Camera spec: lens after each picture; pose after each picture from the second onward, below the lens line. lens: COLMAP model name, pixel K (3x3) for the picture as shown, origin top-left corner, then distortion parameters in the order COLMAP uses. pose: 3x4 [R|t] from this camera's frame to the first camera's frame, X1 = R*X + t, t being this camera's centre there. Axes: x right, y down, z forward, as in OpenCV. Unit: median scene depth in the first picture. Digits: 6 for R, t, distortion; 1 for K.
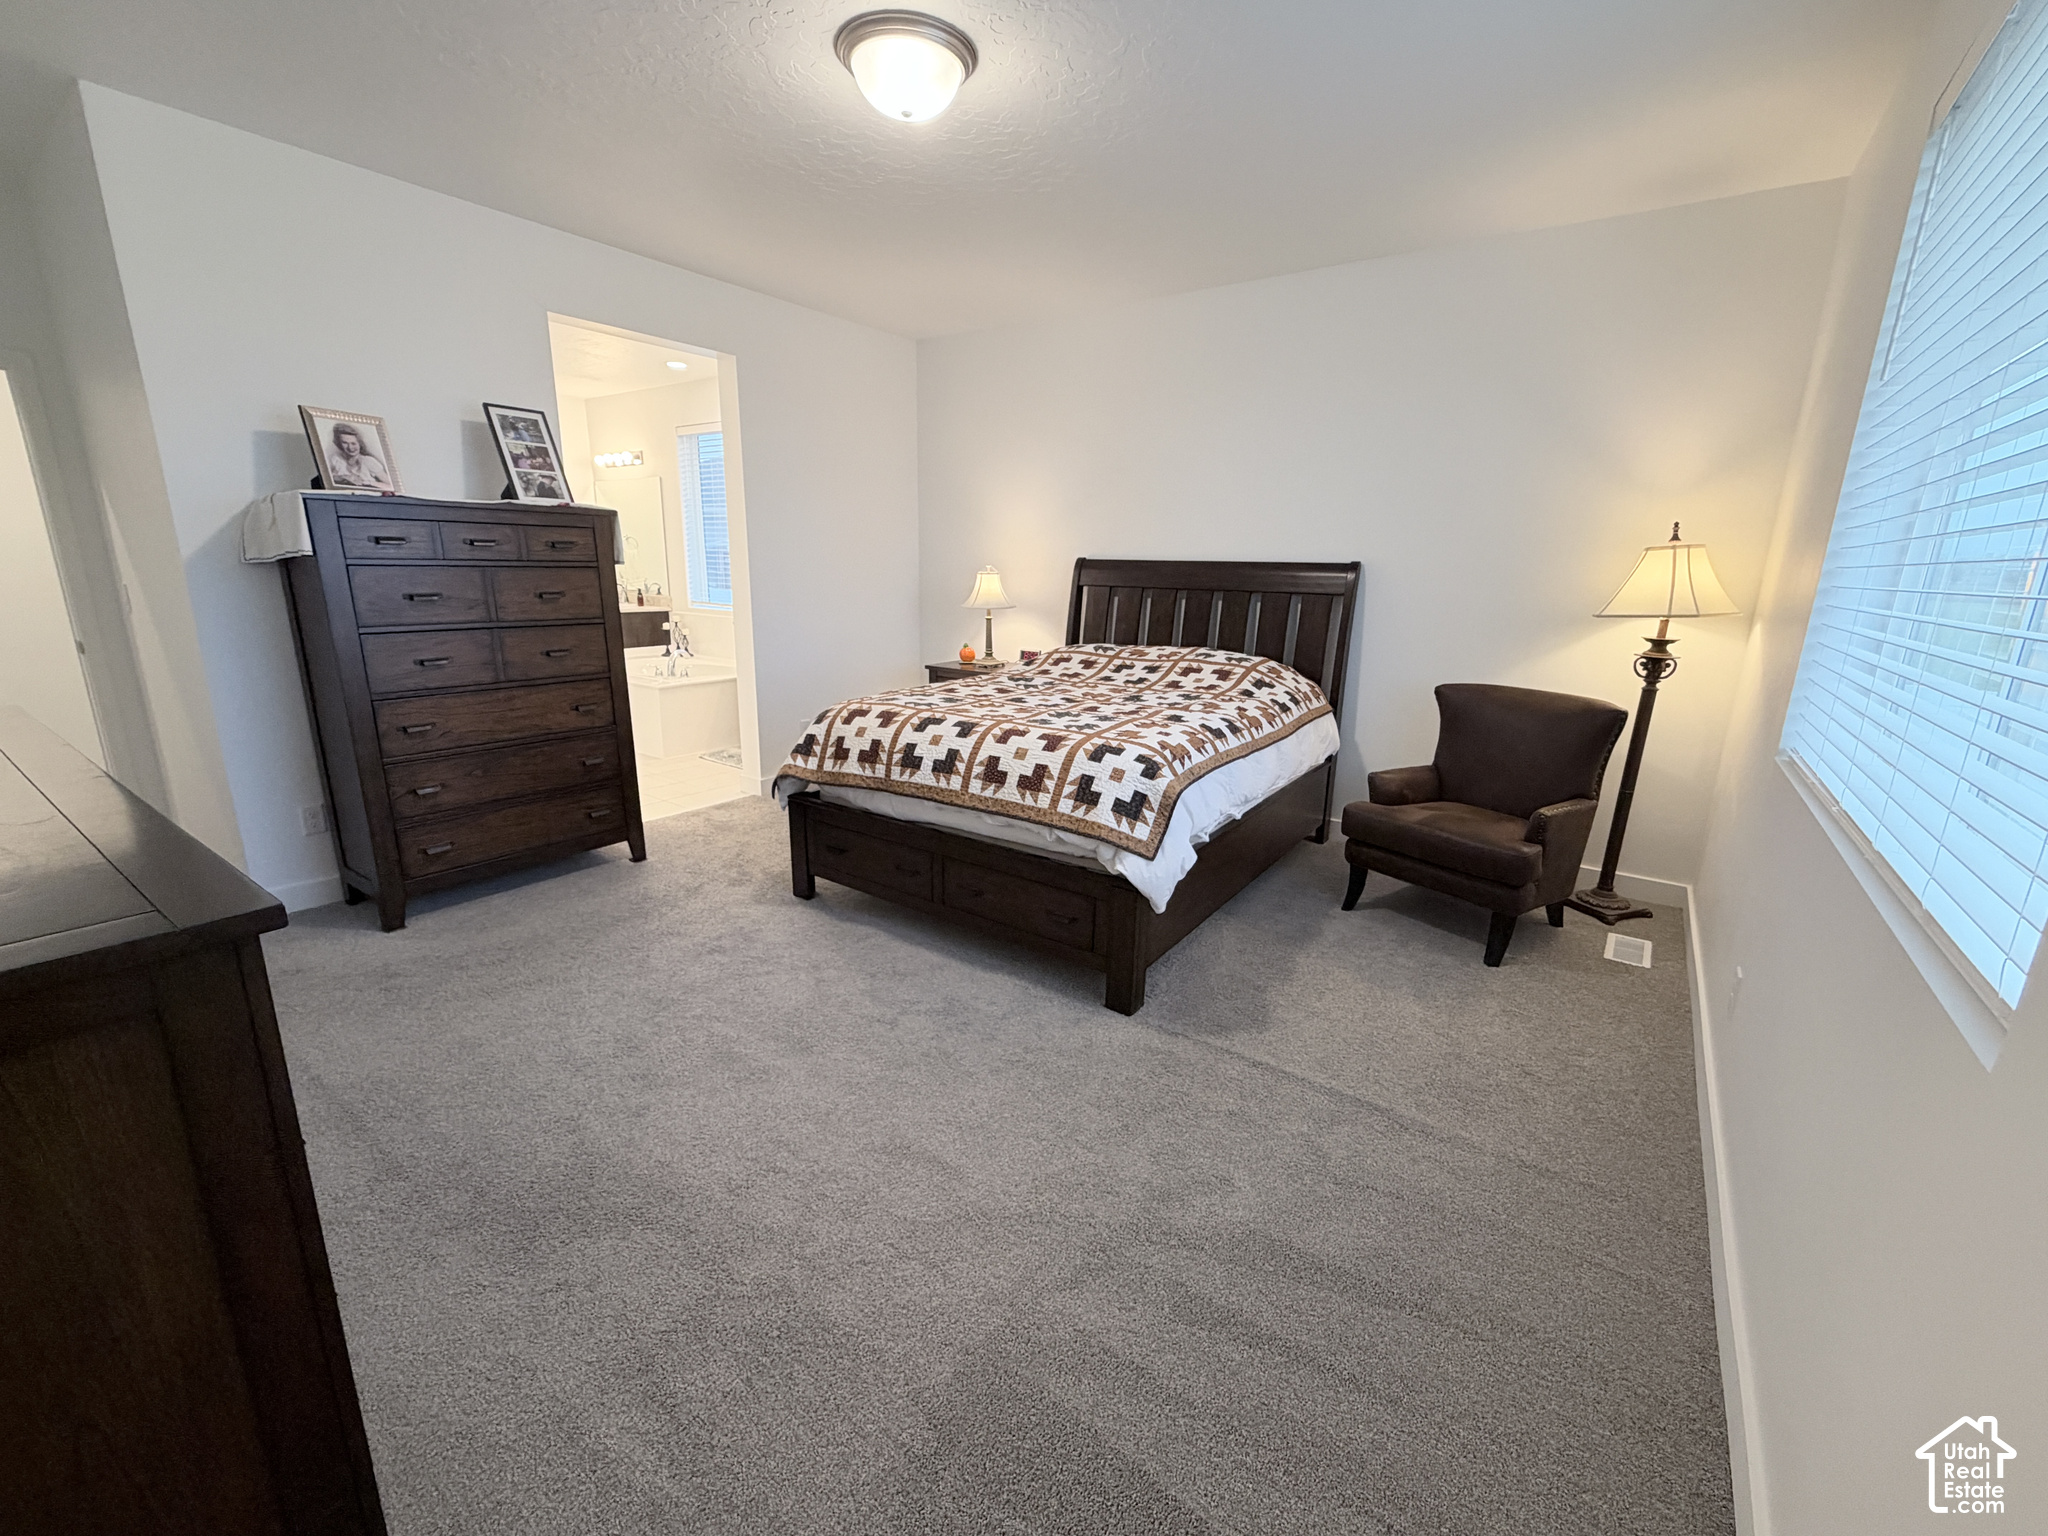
lens RADIAL K [[824.9, 0, 1030.8], [0, 824.9, 759.9], [0, 0, 1]] dist [-0.001576, 0.000002]
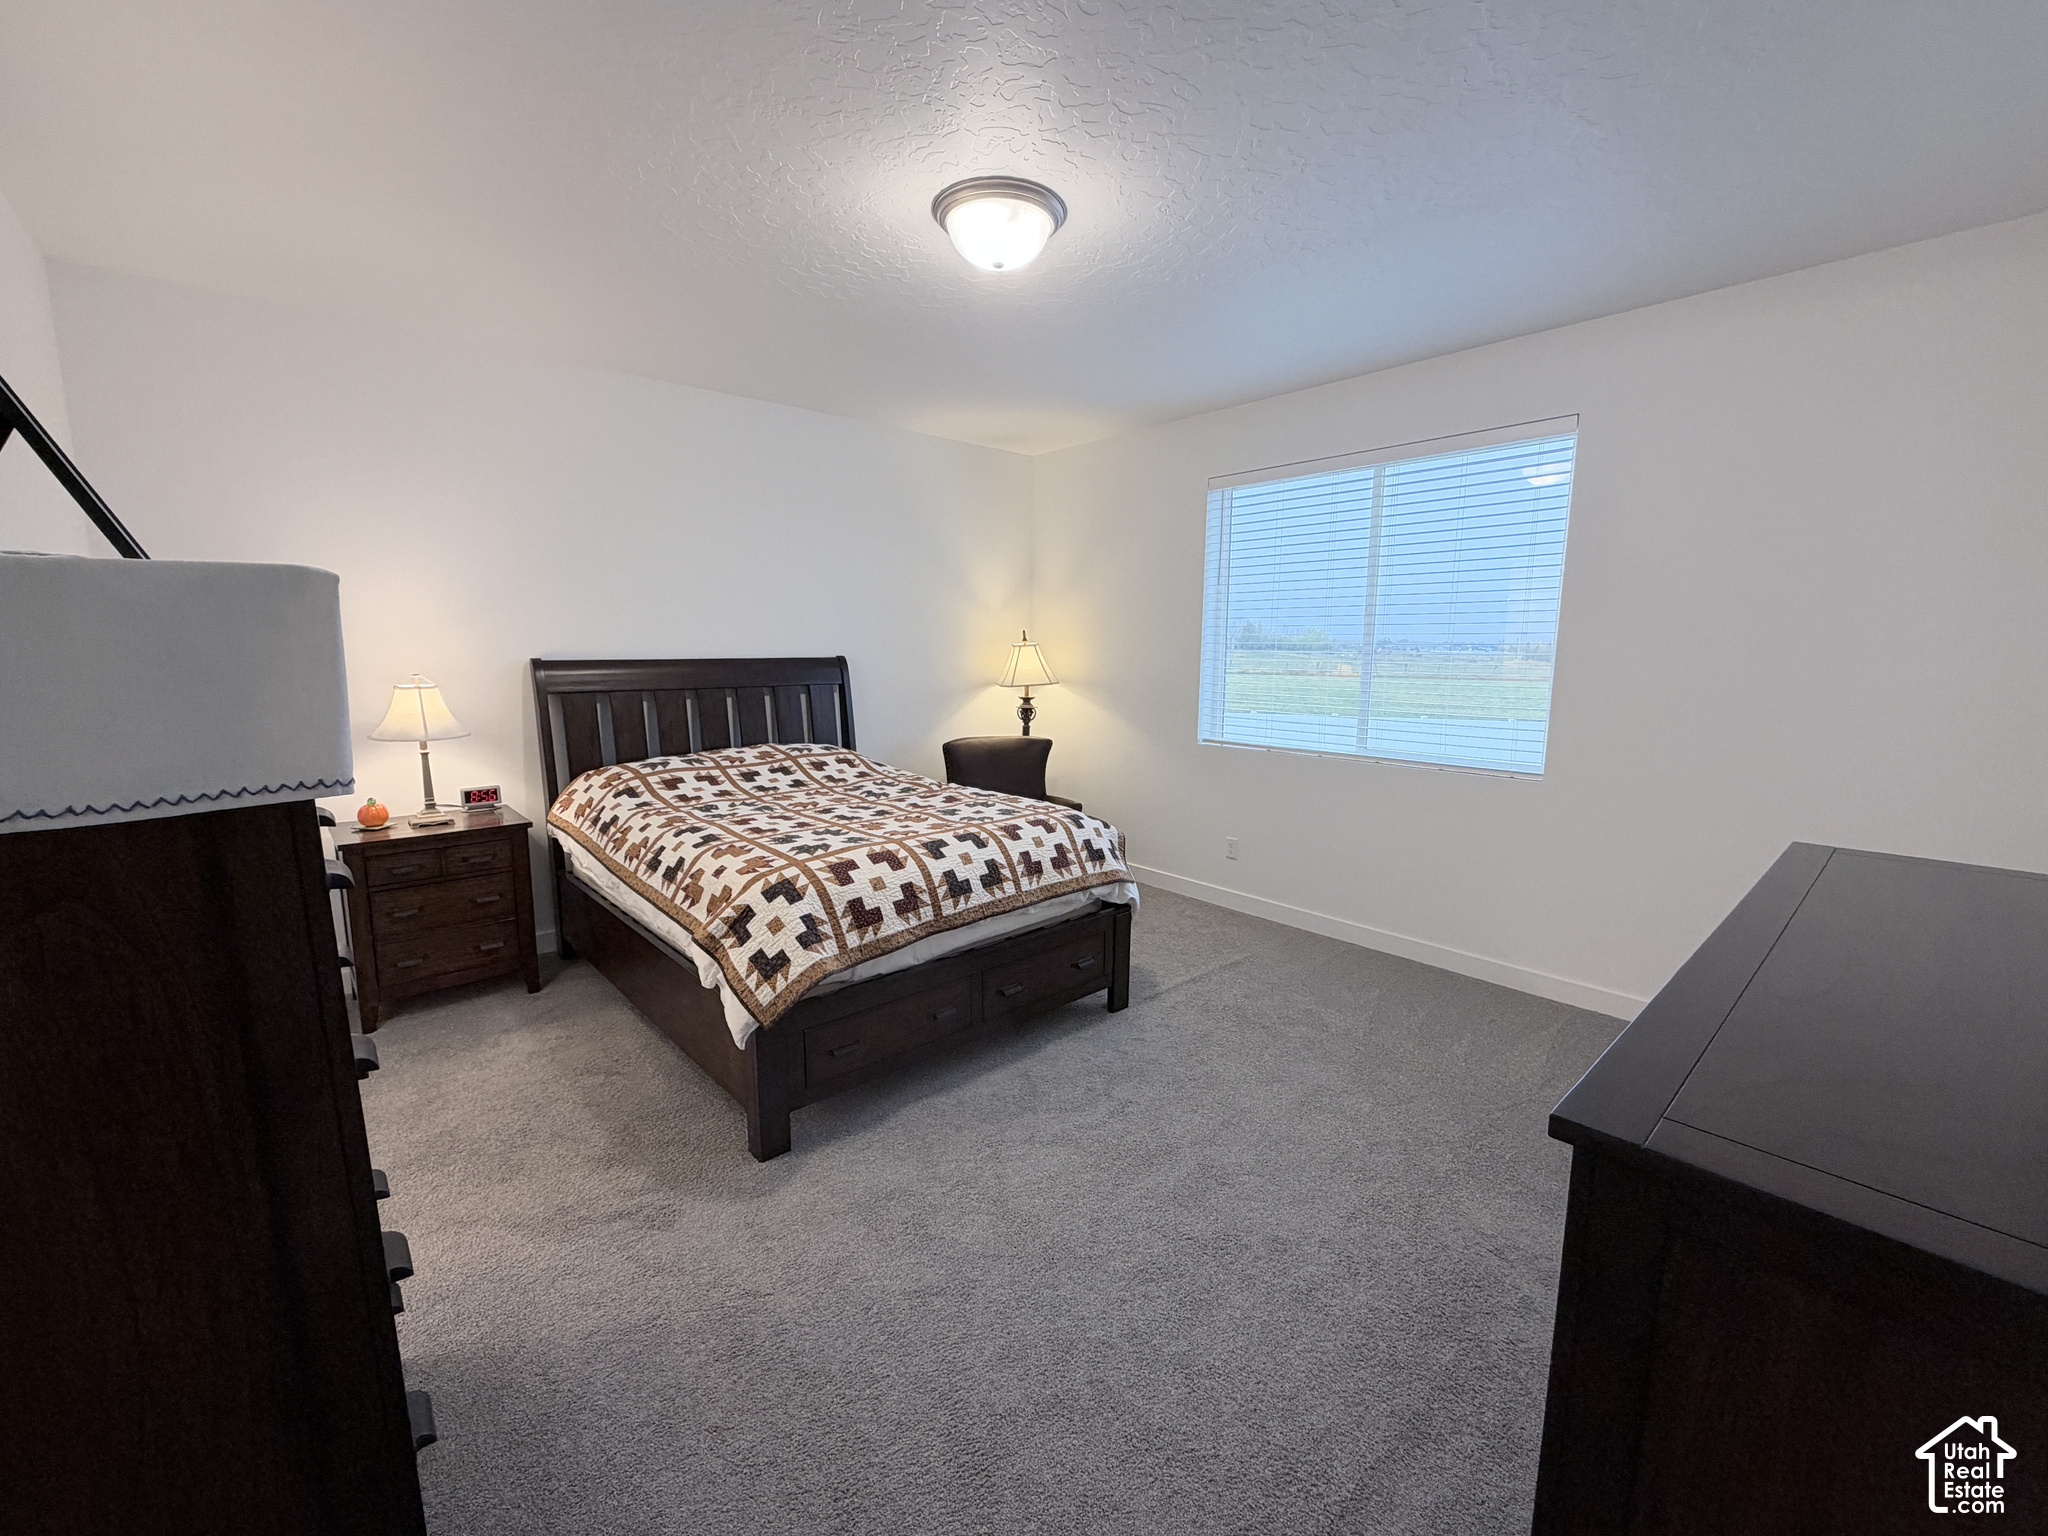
lens RADIAL K [[824.9, 0, 1025.5], [0, 824.9, 774.6], [0, 0, 1]] dist [-0.001576, 0.000002]
pose [[0.232689, -0.168833, 0.957785, -0.828118], [0.226851, 0.967074, 0.115358, -0.176550], [-0.945724, 0.190432, 0.263327, 0.545360]]
